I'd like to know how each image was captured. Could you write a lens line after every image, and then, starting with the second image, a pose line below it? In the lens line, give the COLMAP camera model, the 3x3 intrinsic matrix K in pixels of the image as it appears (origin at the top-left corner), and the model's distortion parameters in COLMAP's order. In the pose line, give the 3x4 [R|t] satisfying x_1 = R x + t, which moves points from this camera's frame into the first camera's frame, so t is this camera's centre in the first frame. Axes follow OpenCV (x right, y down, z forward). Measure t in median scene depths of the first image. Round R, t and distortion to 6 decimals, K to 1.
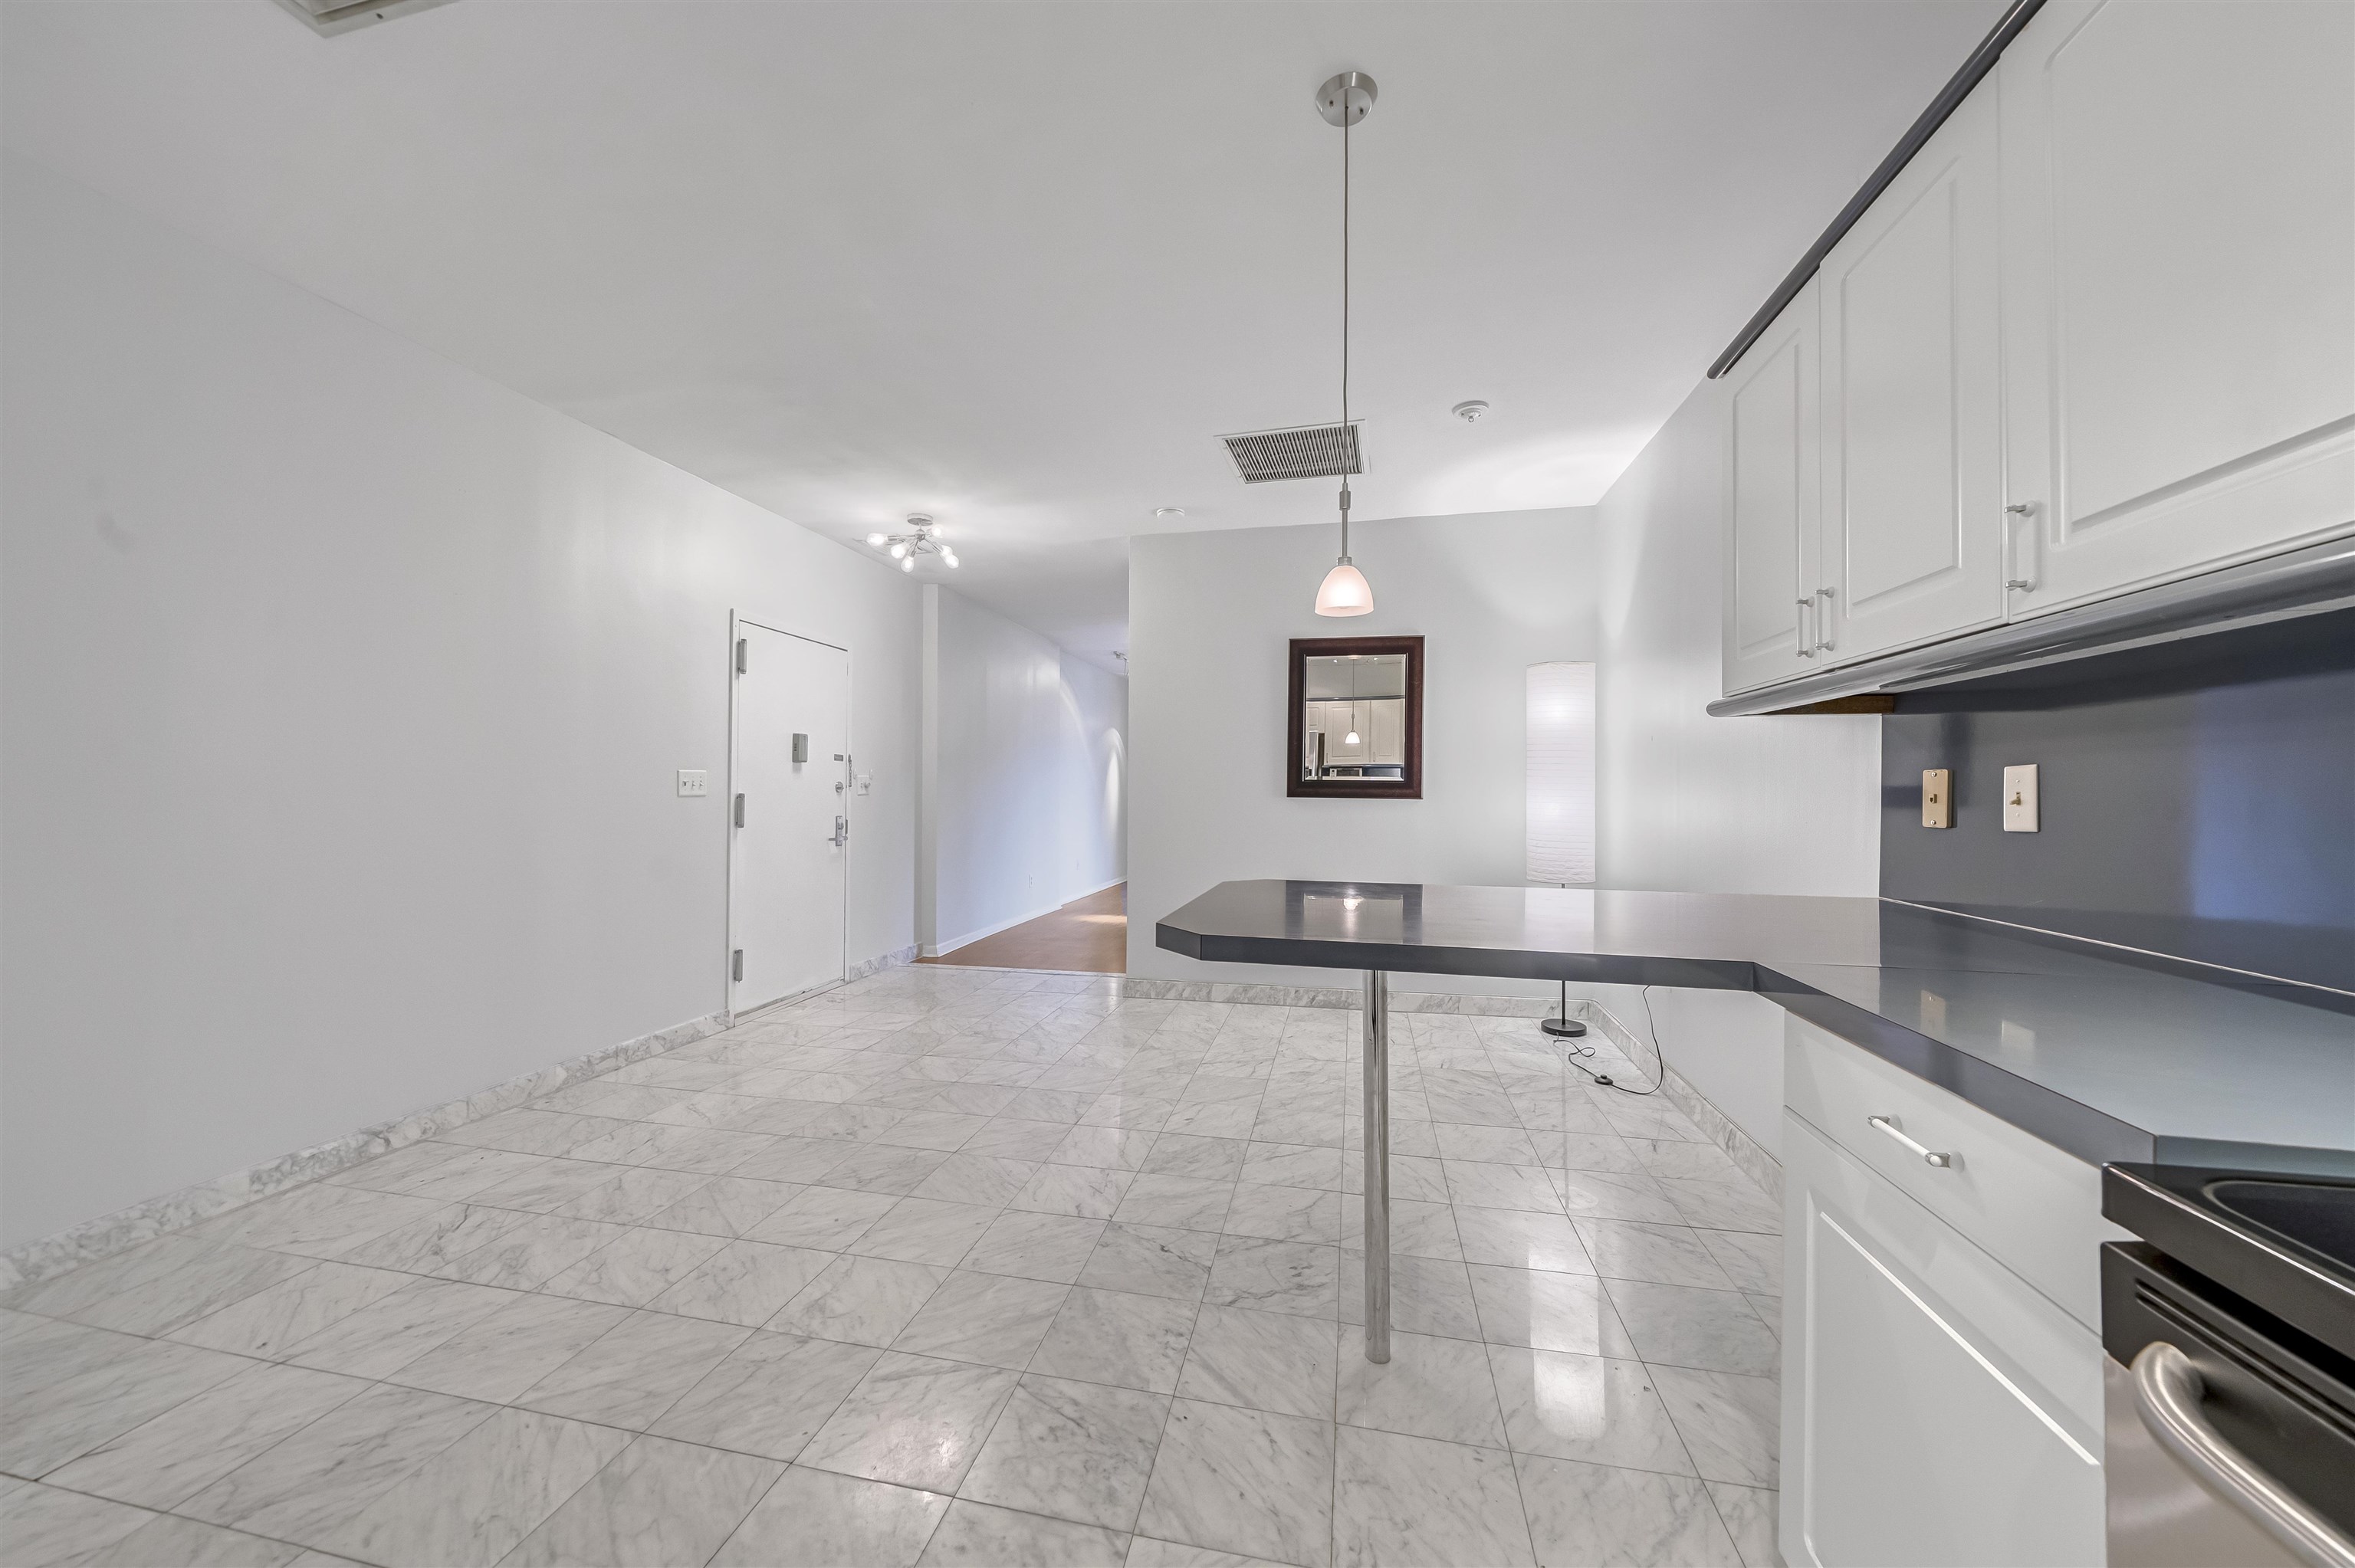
lens RADIAL K [[845.6, 0, 1177.6], [0, 845.6, 798.7], [0, 0, 1]] dist [-0.004593, 0.000047]
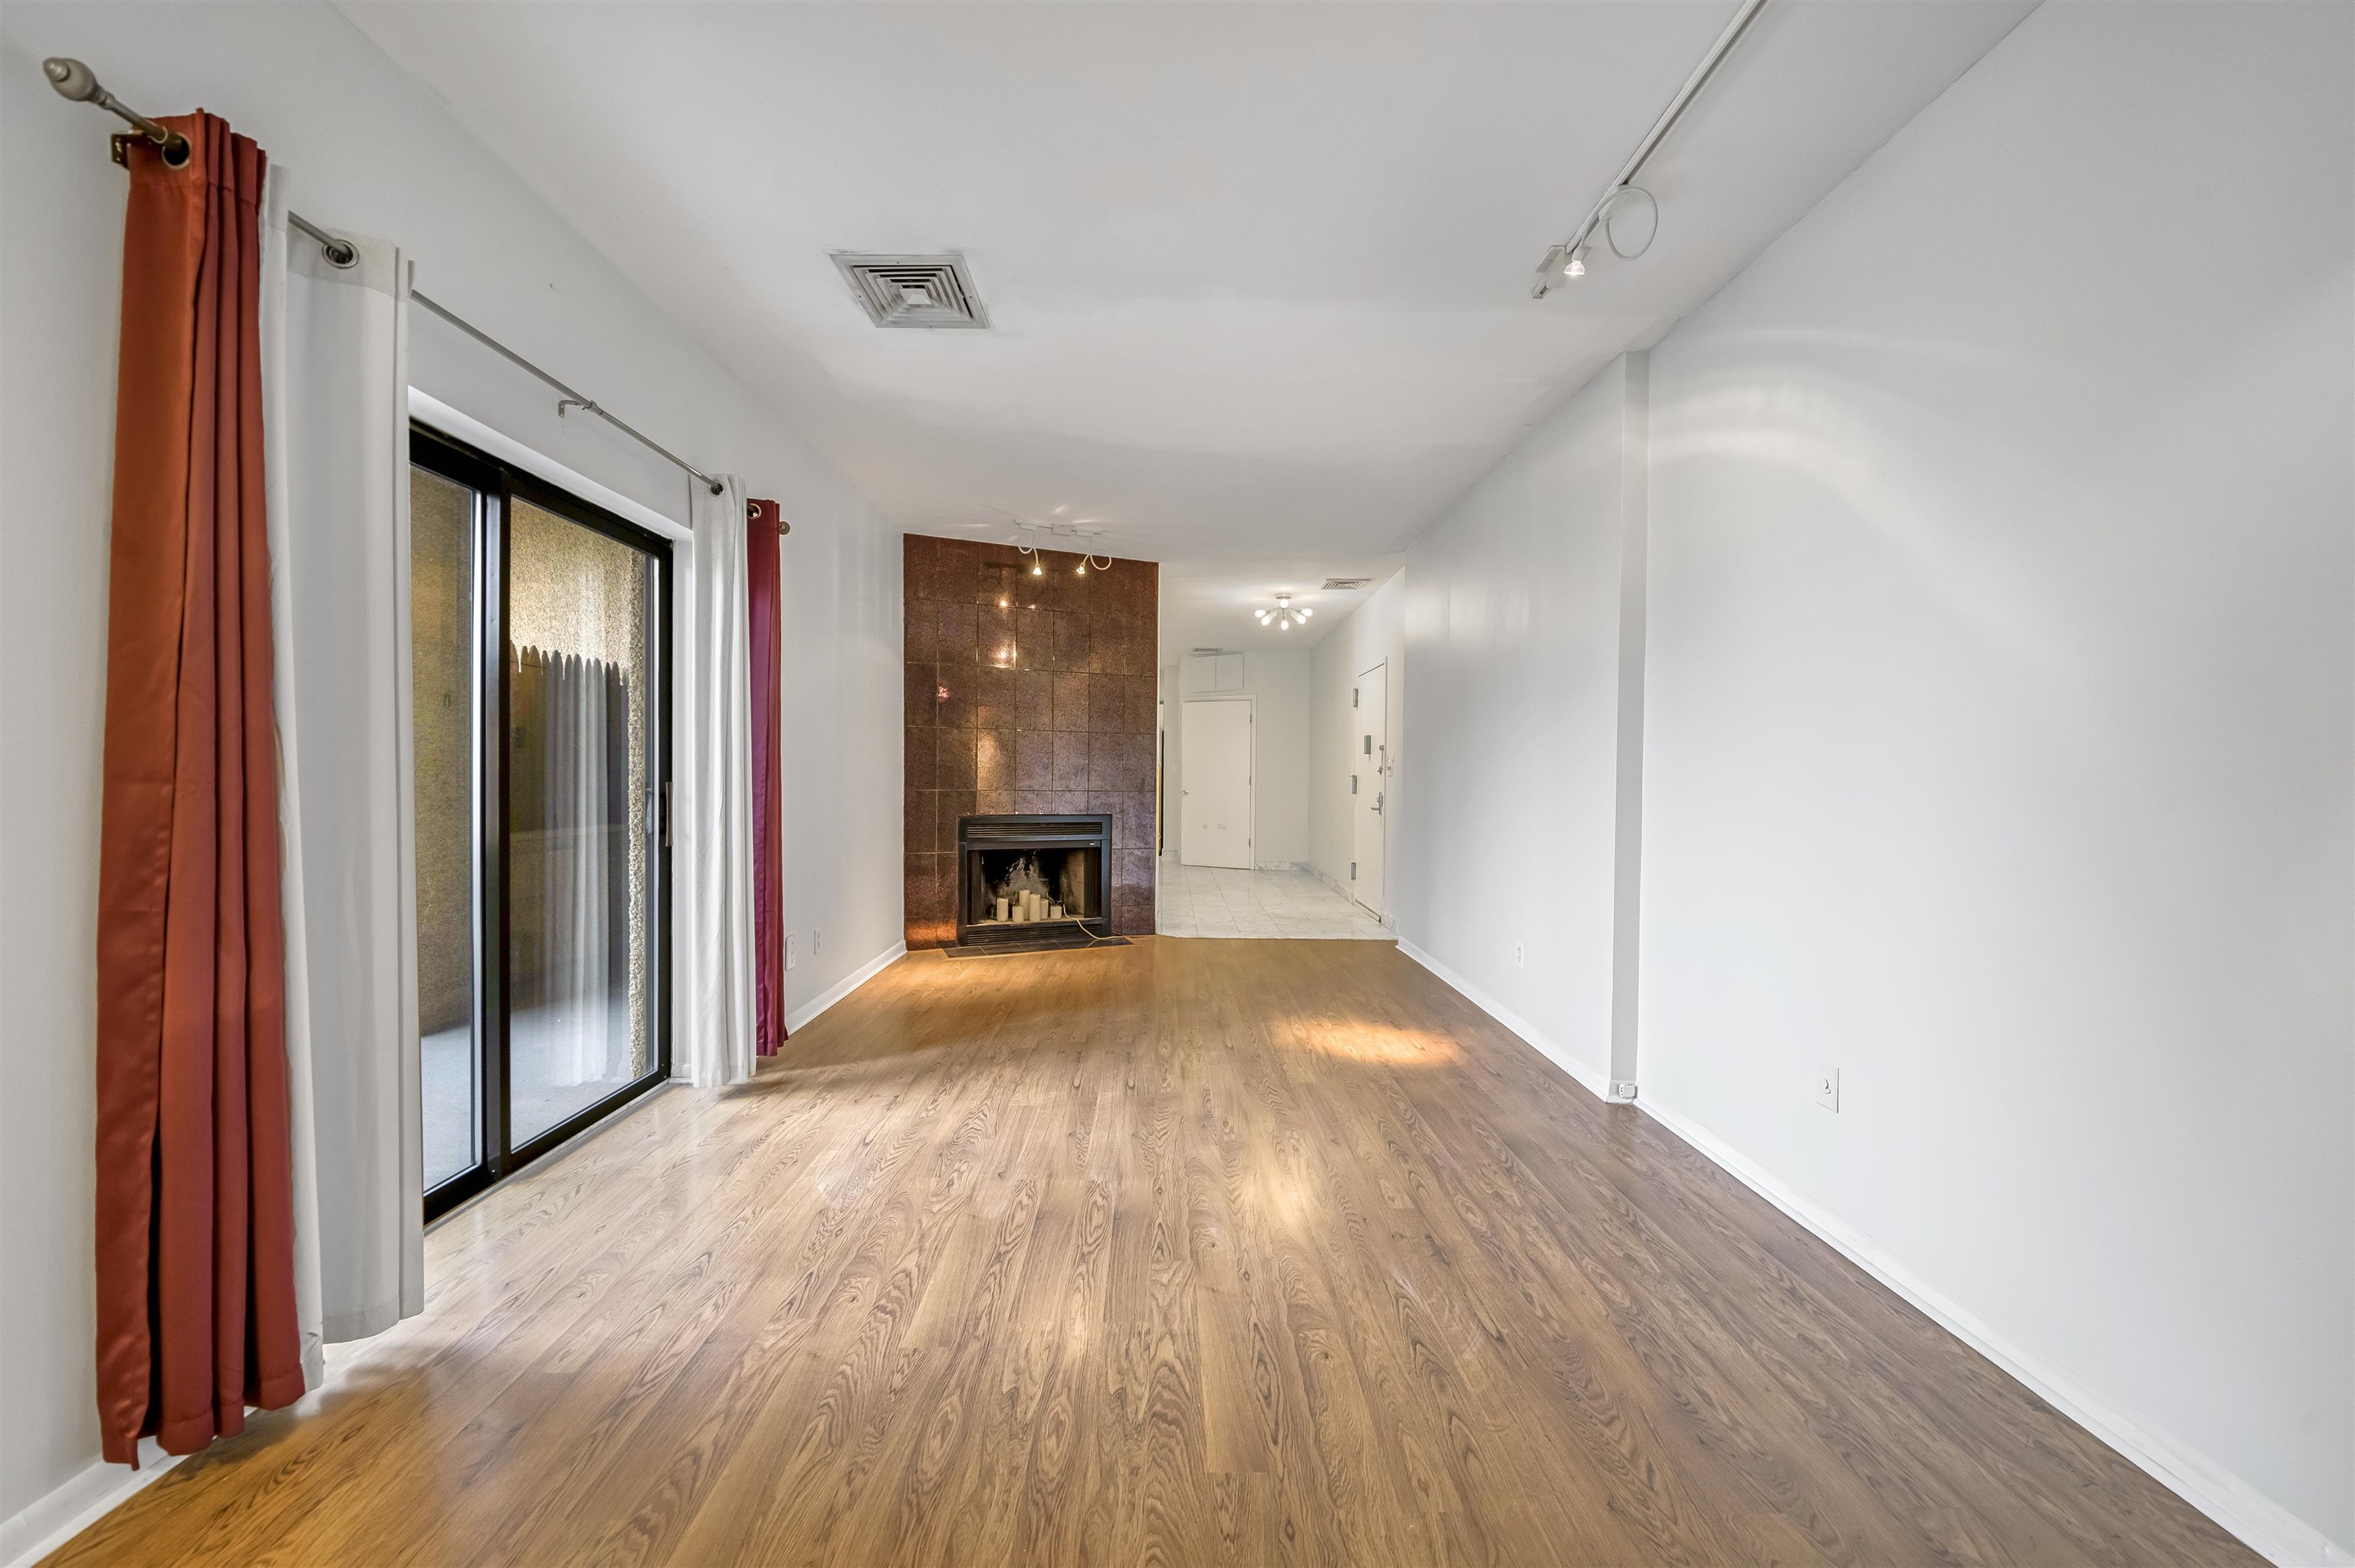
lens RADIAL K [[836.6, 0, 1172.0], [0, 836.6, 788.1], [0, 0, 1]] dist [-0.002615, -0.000083]
pose [[-0.976036, -0.008350, -0.217447, 0.385709], [-0.013819, 0.999625, 0.023643, -0.022795], [0.217168, 0.026081, -0.975786, 4.208174]]
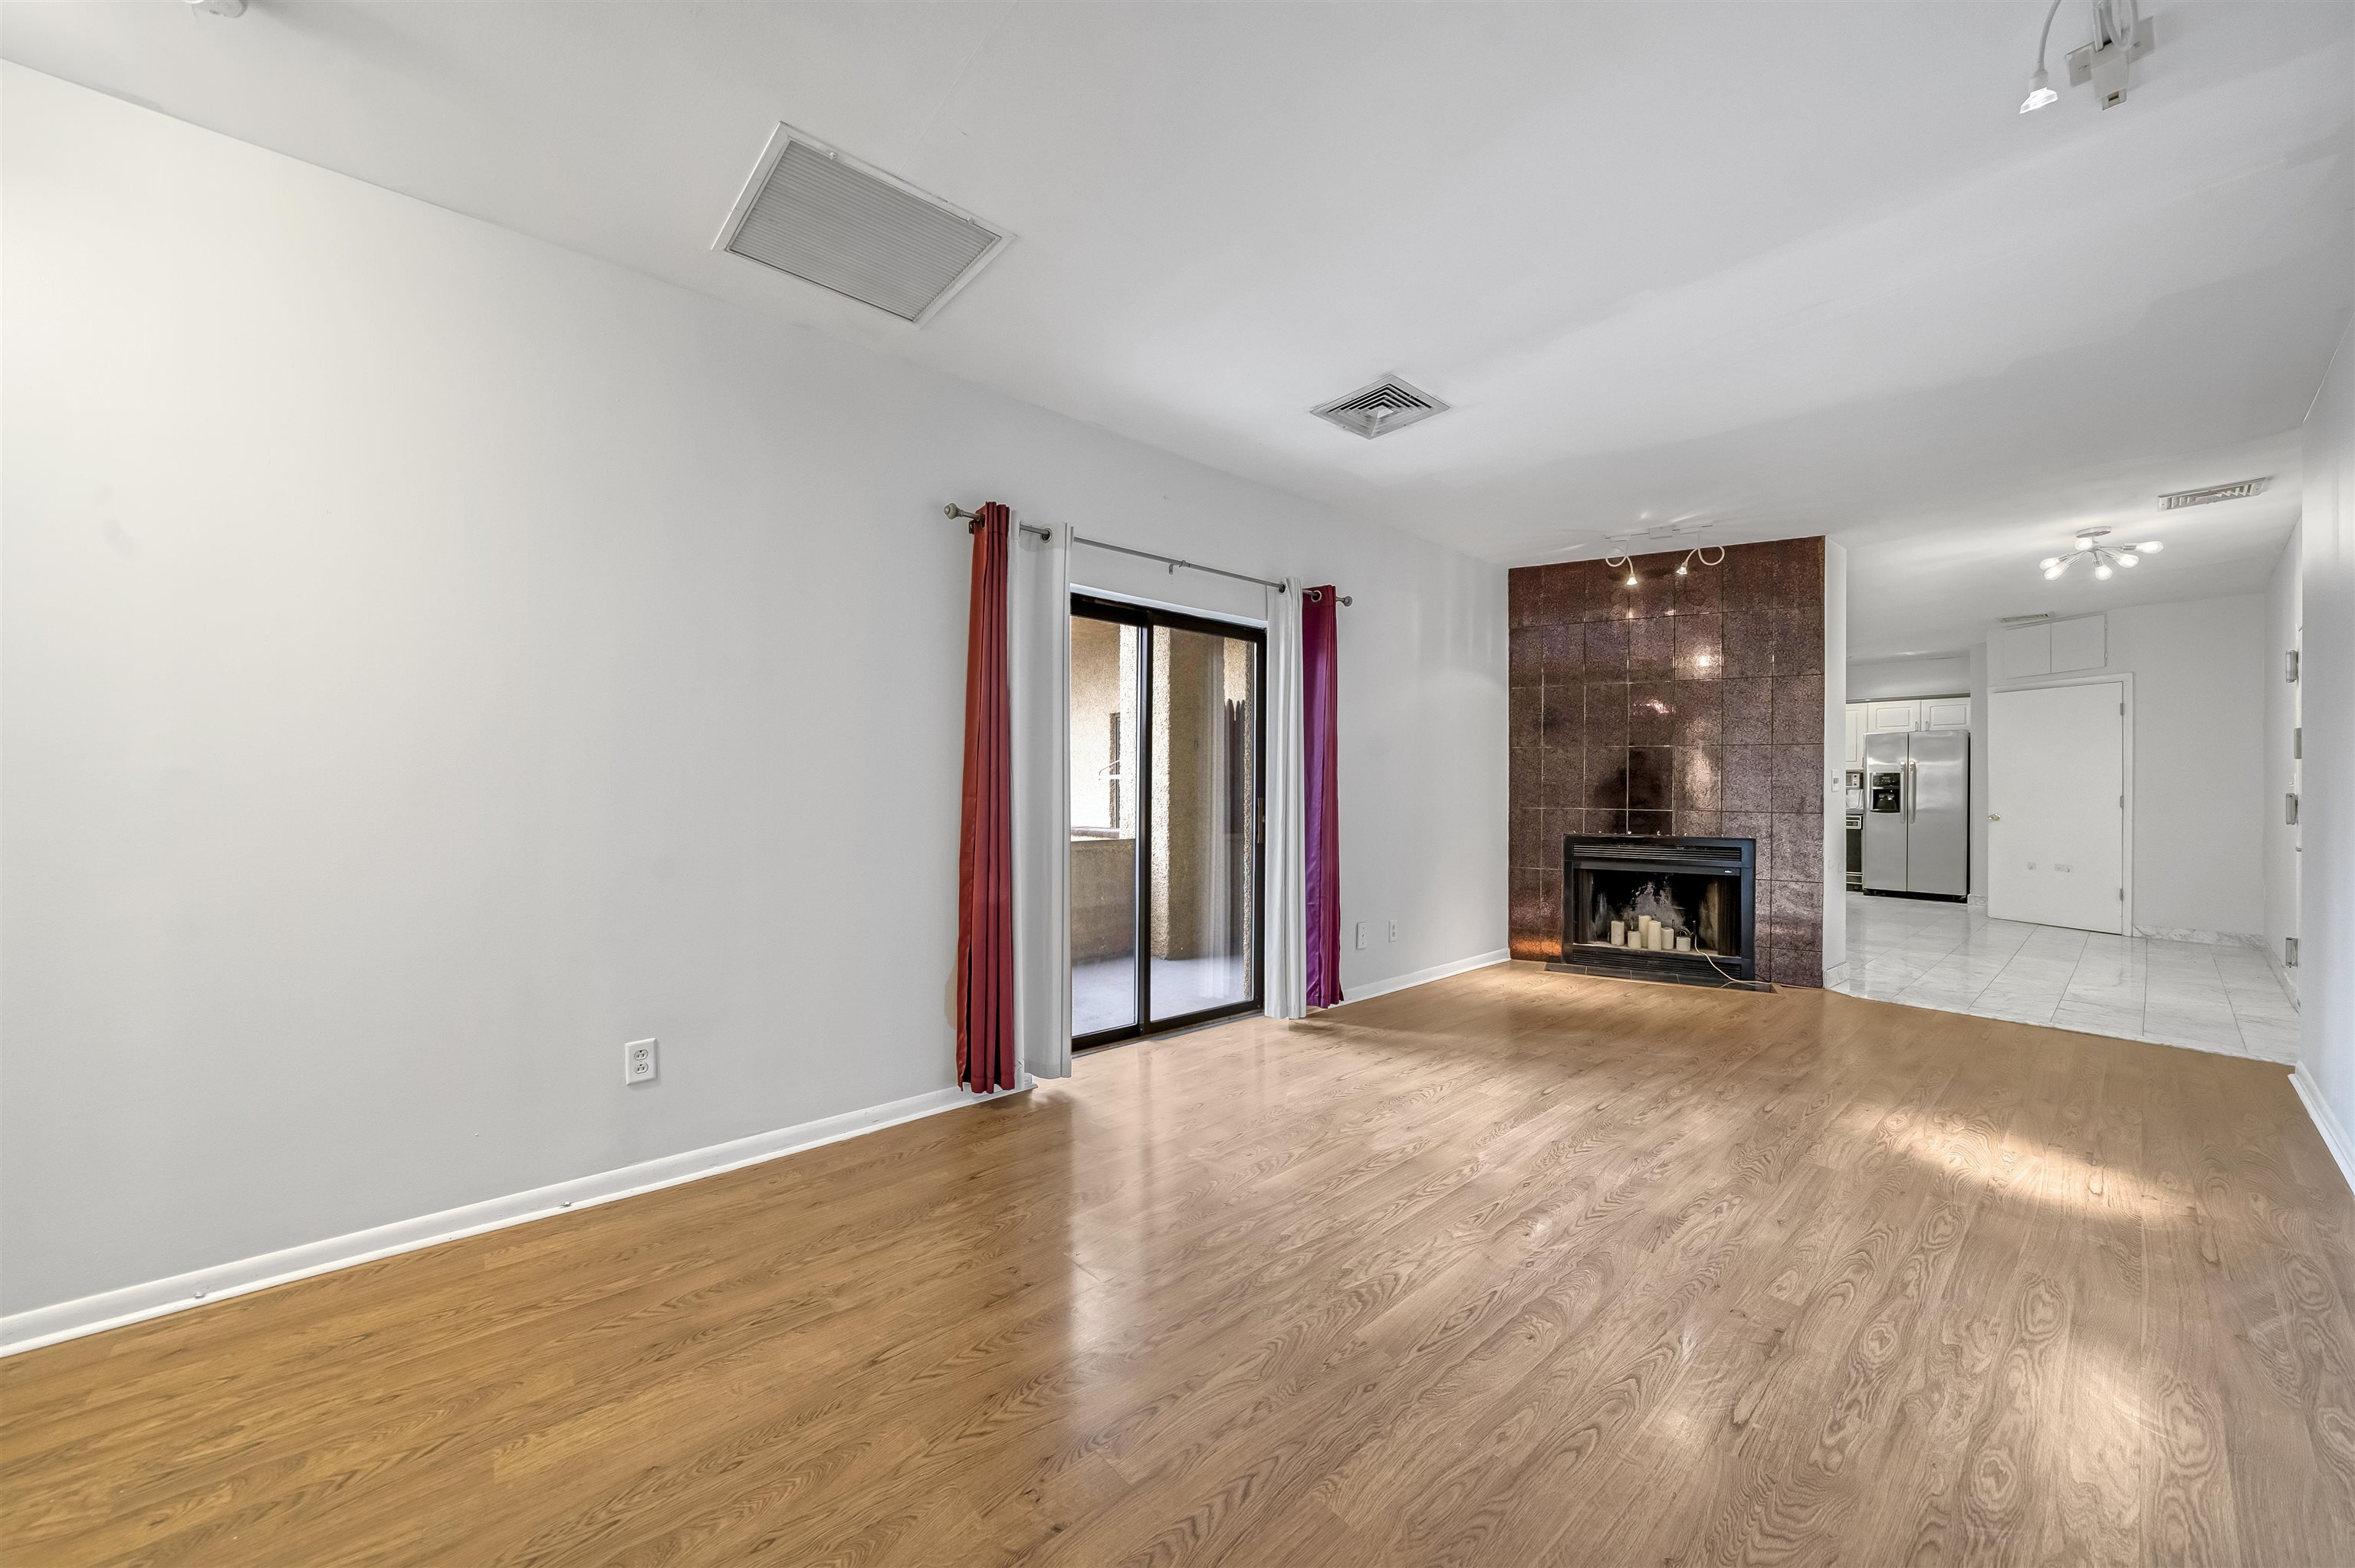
lens RADIAL K [[836.6, 0, 1172.0], [0, 836.6, 788.1], [0, 0, 1]] dist [-0.002615, -0.000083]
pose [[-0.790809, -0.007030, 0.612023, -0.058655], [-0.002419, 0.999962, 0.008361, -0.027876], [-0.612058, 0.005132, -0.790796, 4.337710]]
